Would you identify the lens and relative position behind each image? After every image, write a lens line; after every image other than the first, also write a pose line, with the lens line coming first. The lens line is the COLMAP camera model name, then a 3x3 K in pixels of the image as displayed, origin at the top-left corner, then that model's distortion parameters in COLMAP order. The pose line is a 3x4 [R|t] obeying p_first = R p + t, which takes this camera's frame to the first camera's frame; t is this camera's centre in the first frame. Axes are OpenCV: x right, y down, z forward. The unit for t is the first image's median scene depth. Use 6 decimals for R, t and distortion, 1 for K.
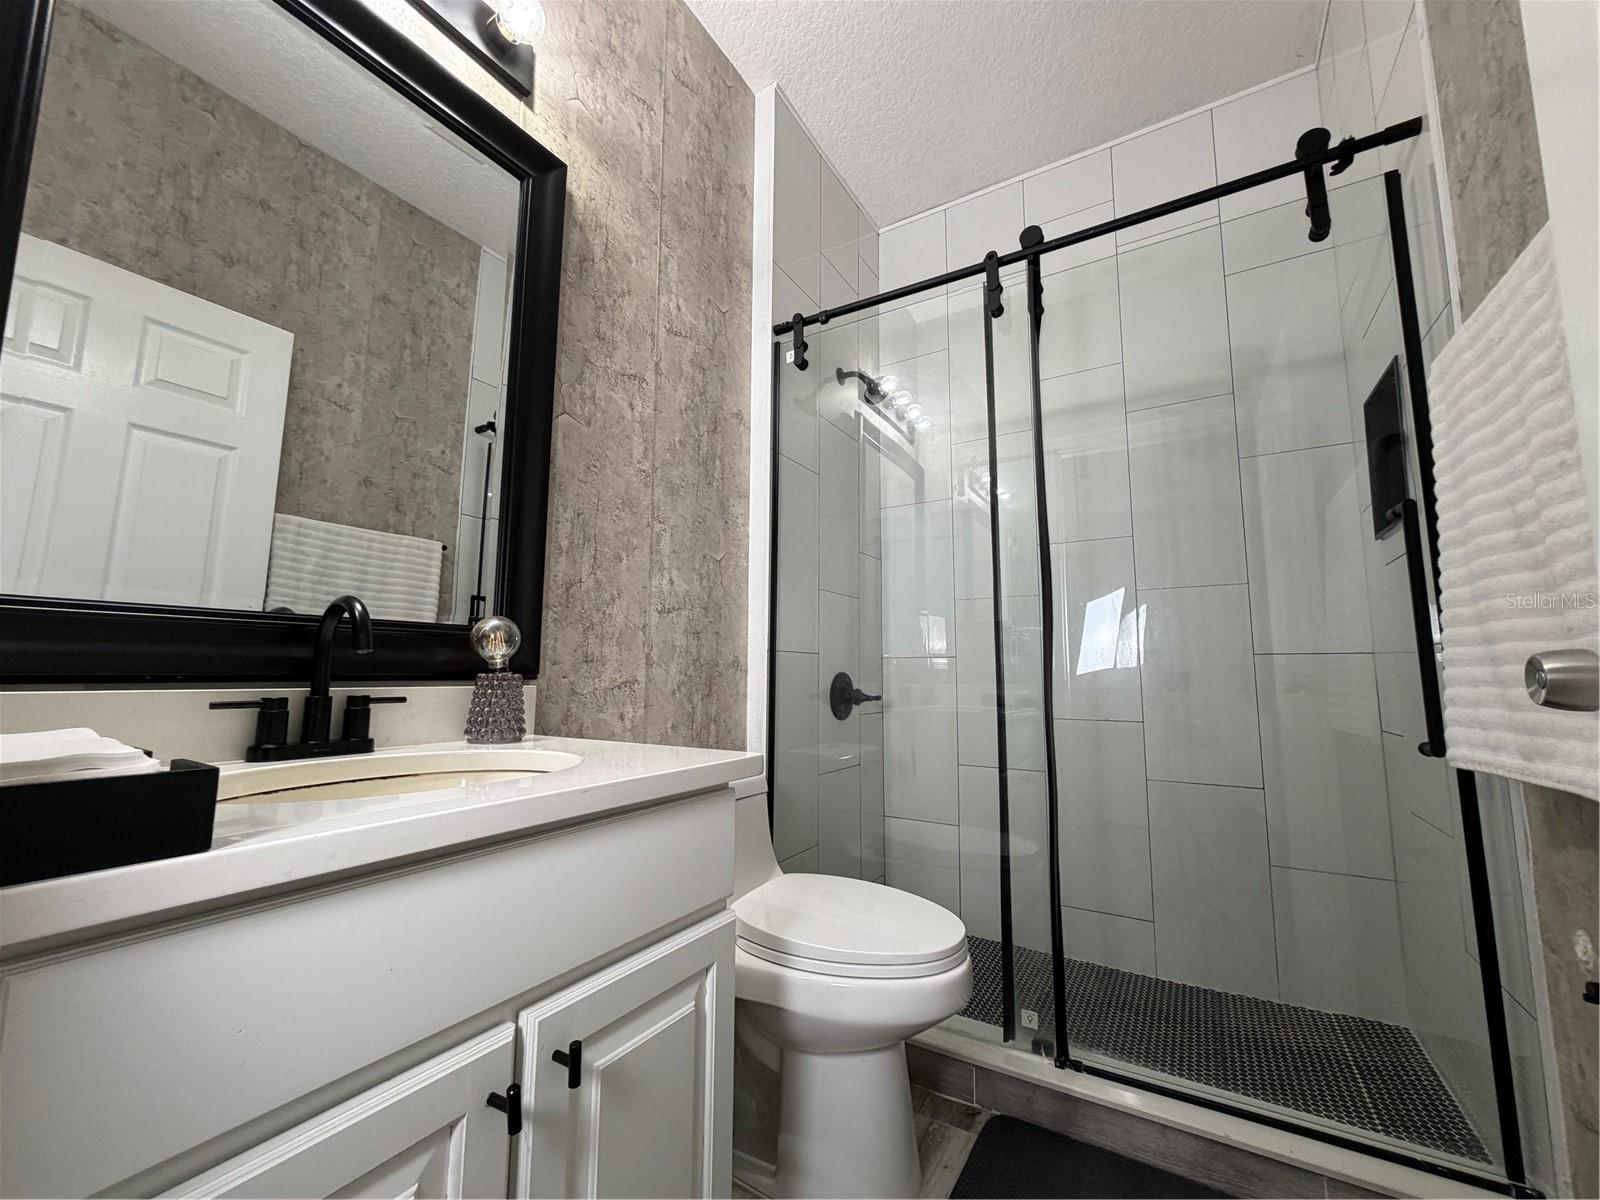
lens RADIAL K [[638.0, 0, 806.7], [0, 638.0, 601.5], [0, 0, 1]] dist [0.000068, -0.000108]
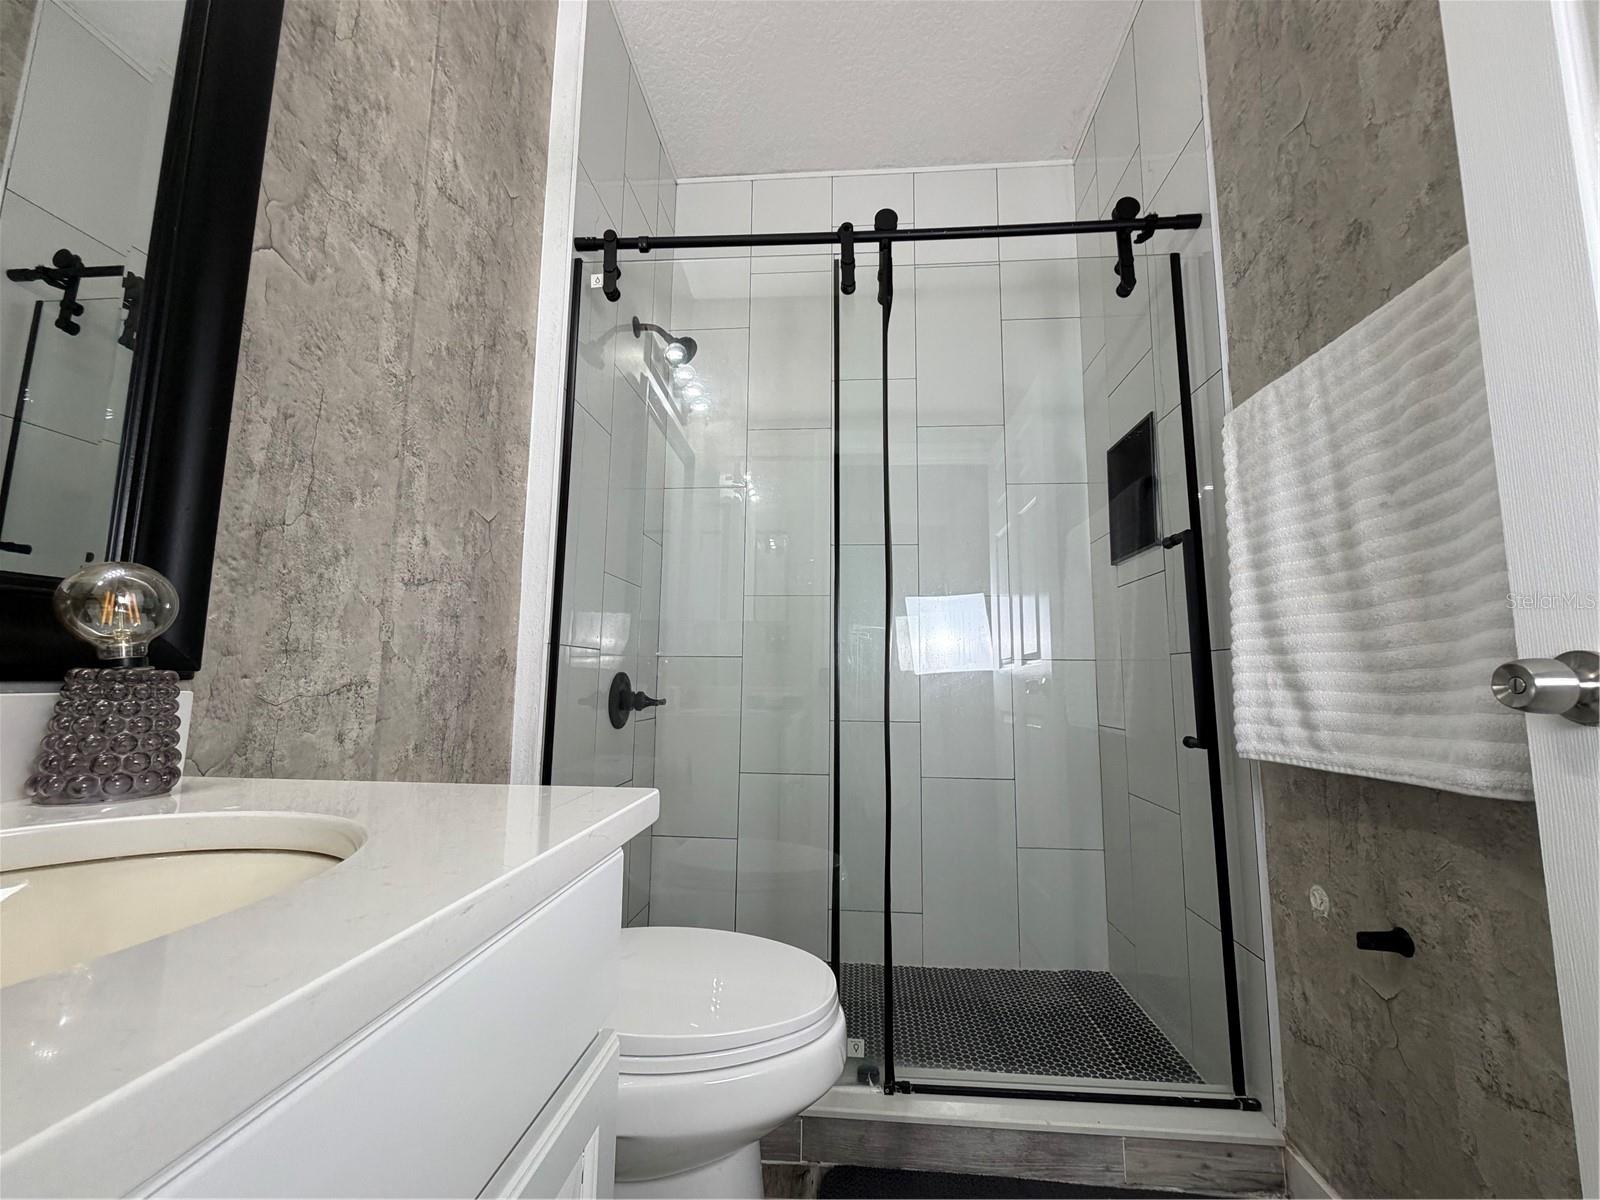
lens RADIAL K [[638.0, 0, 806.7], [0, 638.0, 601.5], [0, 0, 1]] dist [0.000068, -0.000108]
pose [[0.895709, 0.058042, 0.440837, -0.147111], [-0.057455, 0.998240, -0.014692, 0.022035], [-0.440914, -0.012169, 0.897467, 0.188421]]
